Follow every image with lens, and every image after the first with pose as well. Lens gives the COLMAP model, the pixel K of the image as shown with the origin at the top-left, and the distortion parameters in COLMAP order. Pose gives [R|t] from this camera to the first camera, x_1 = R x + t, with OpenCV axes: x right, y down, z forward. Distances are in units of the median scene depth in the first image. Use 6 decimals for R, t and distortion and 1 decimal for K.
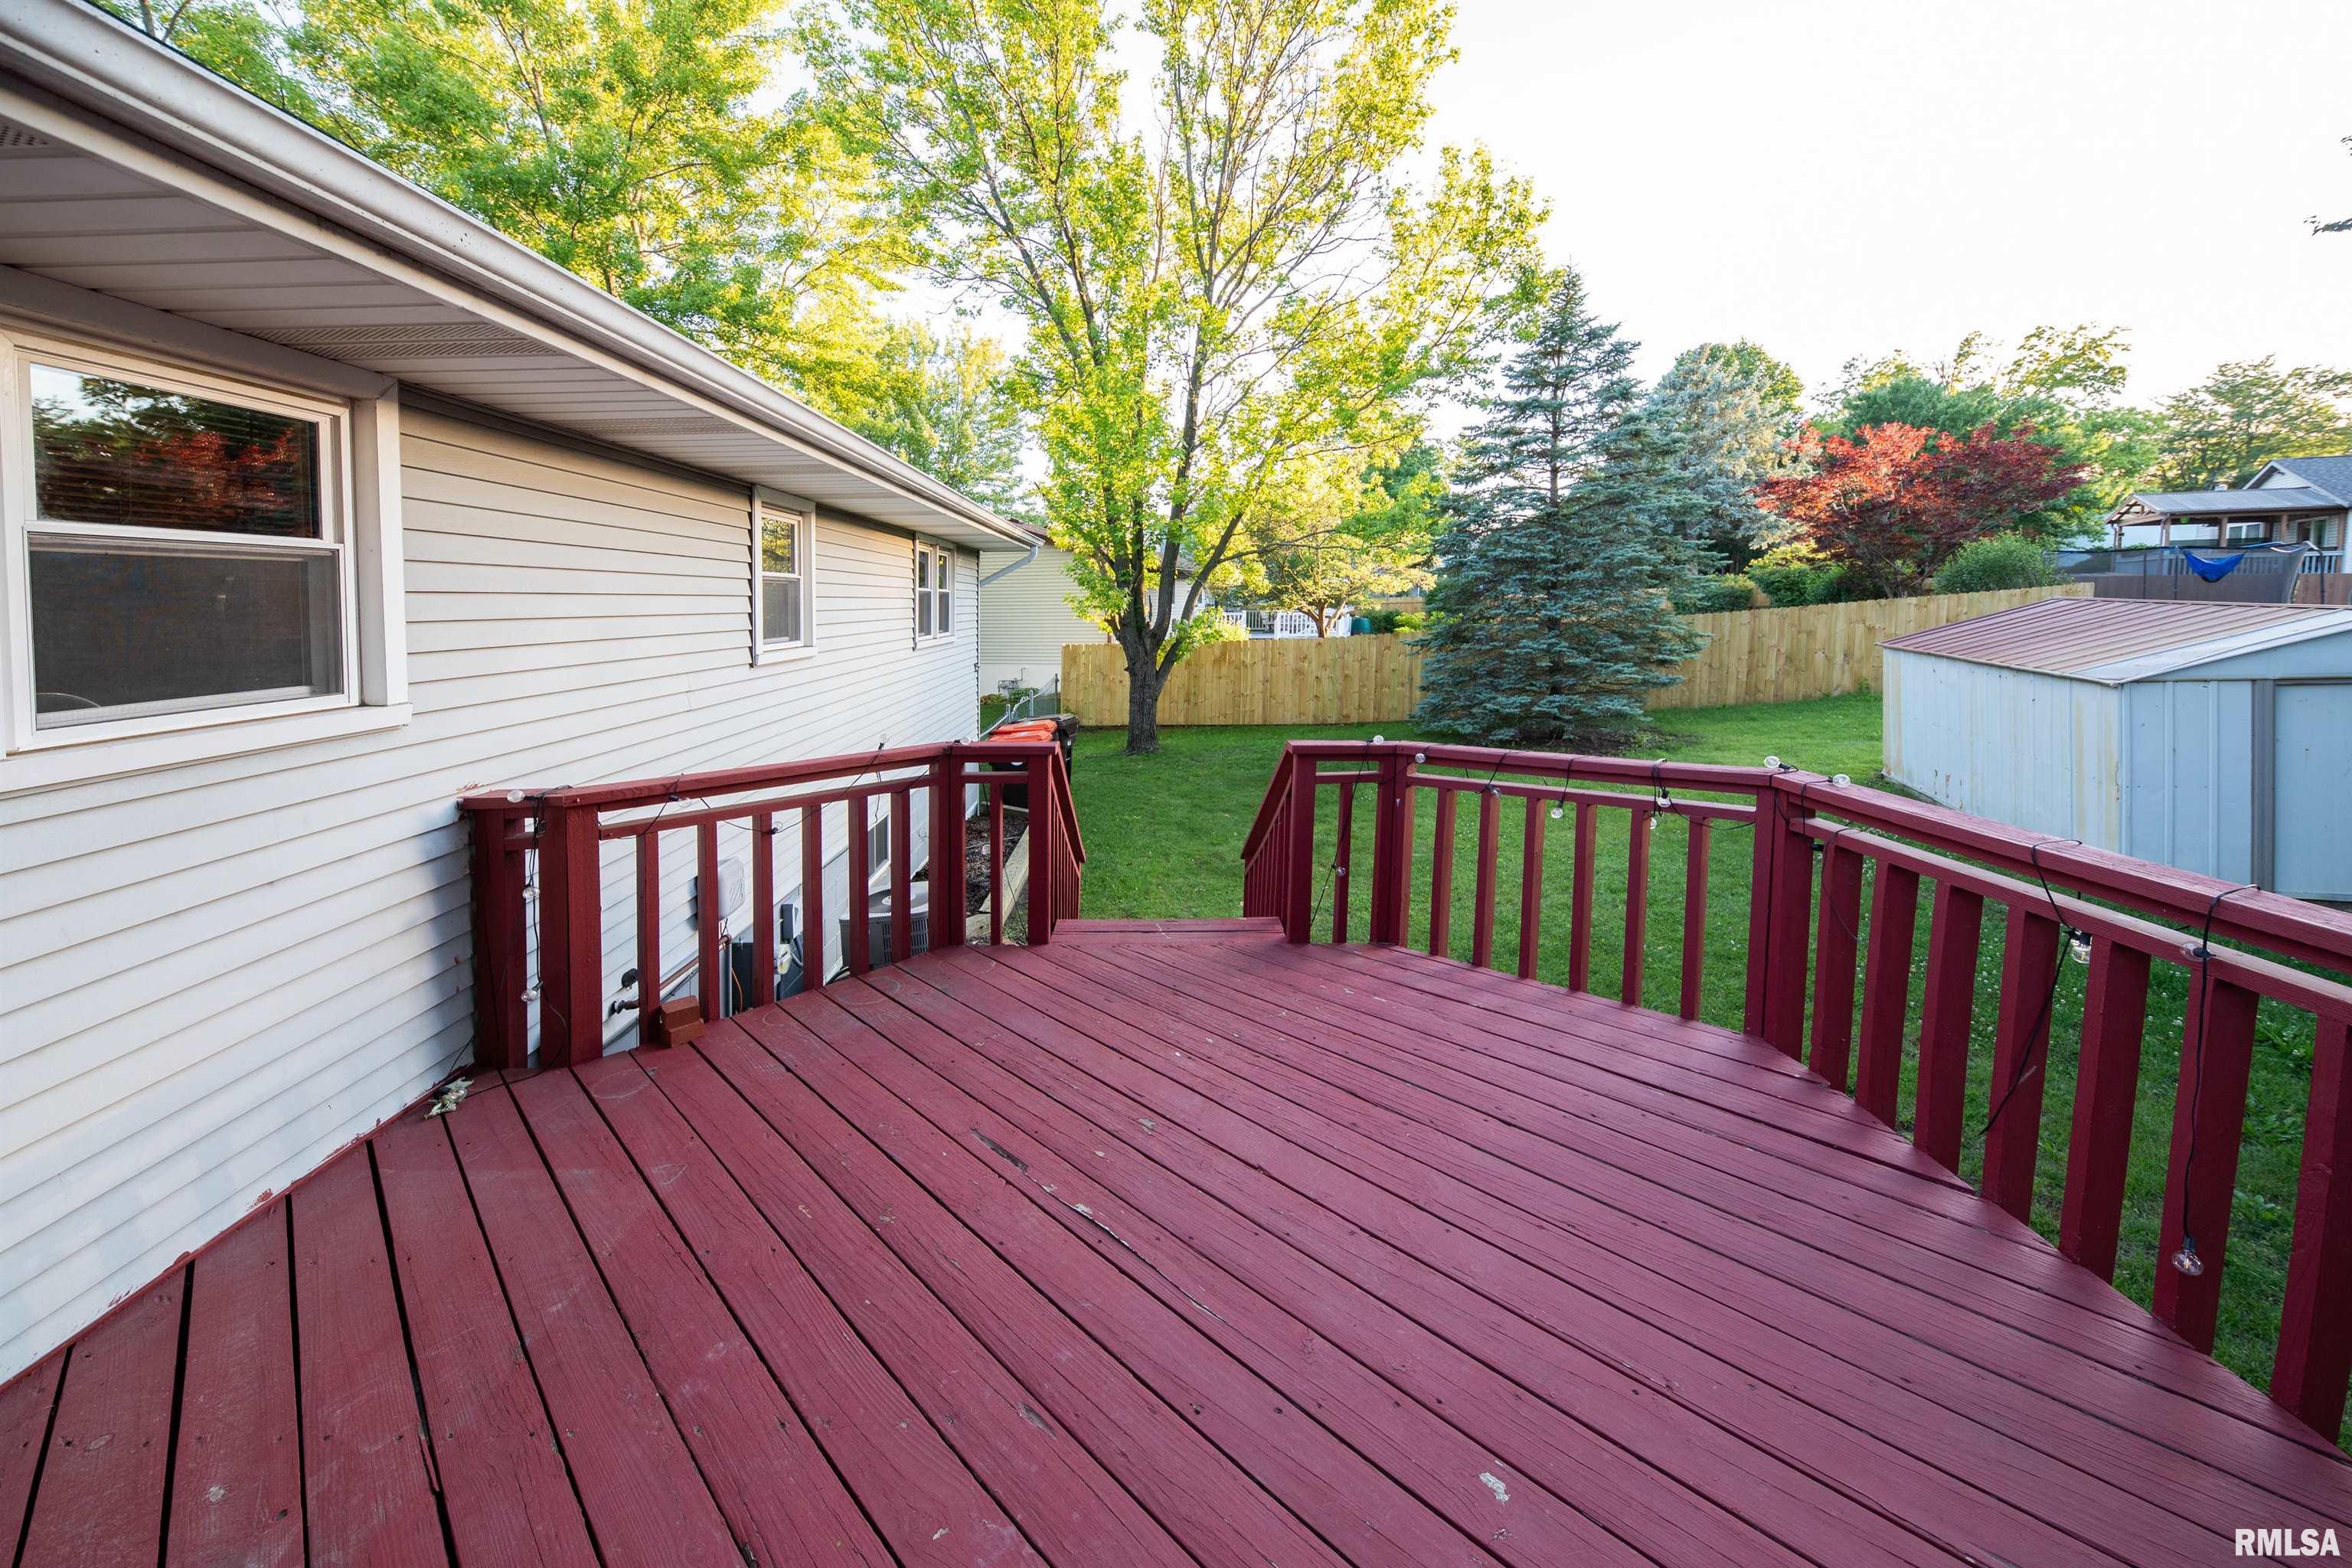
lens RADIAL K [[813.5, 0, 1037.4], [0, 813.5, 660.2], [0, 0, 1]] dist [0.000960, -0.003142]
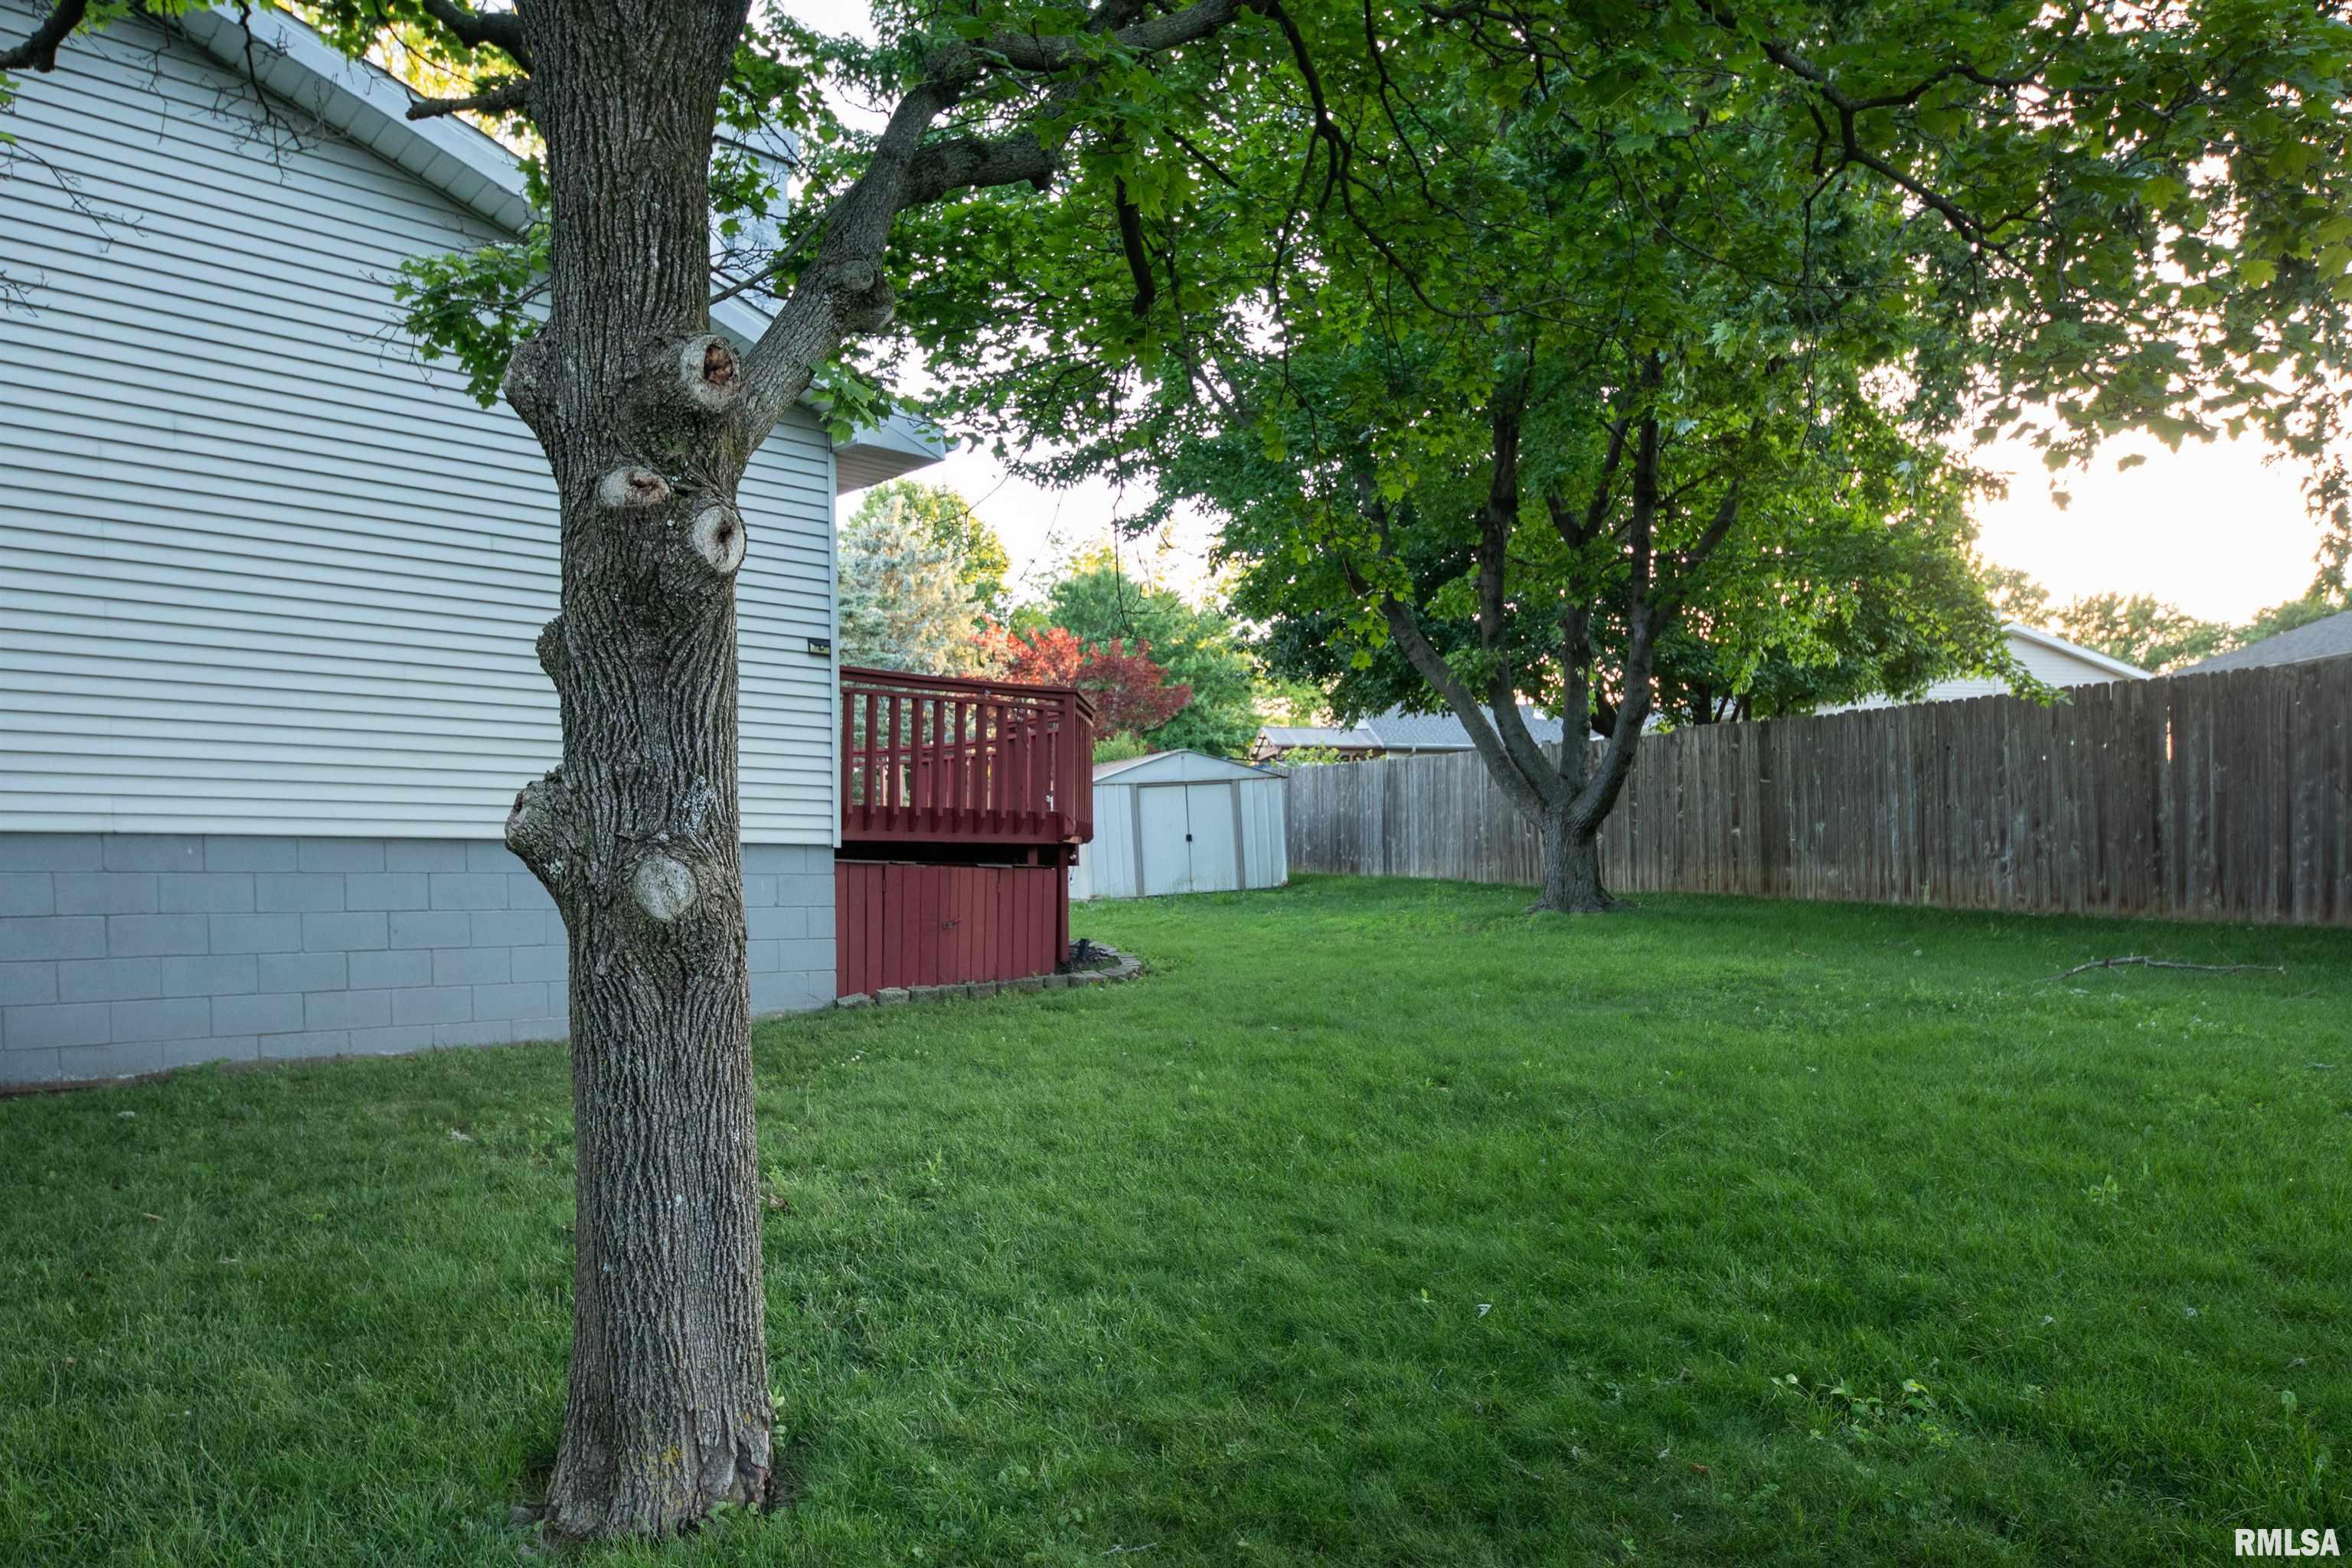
lens RADIAL K [[1611.0, 0, 1176.0], [0, 1611.0, 784.0], [0, 0, 1]] dist [-0.001453, -0.000963]
pose [[0.661905, 0.036223, 0.748712, -0.386834], [0.055966, 0.993656, -0.097551, 0.121402], [-0.747495, 0.106472, 0.655679, -0.478412]]
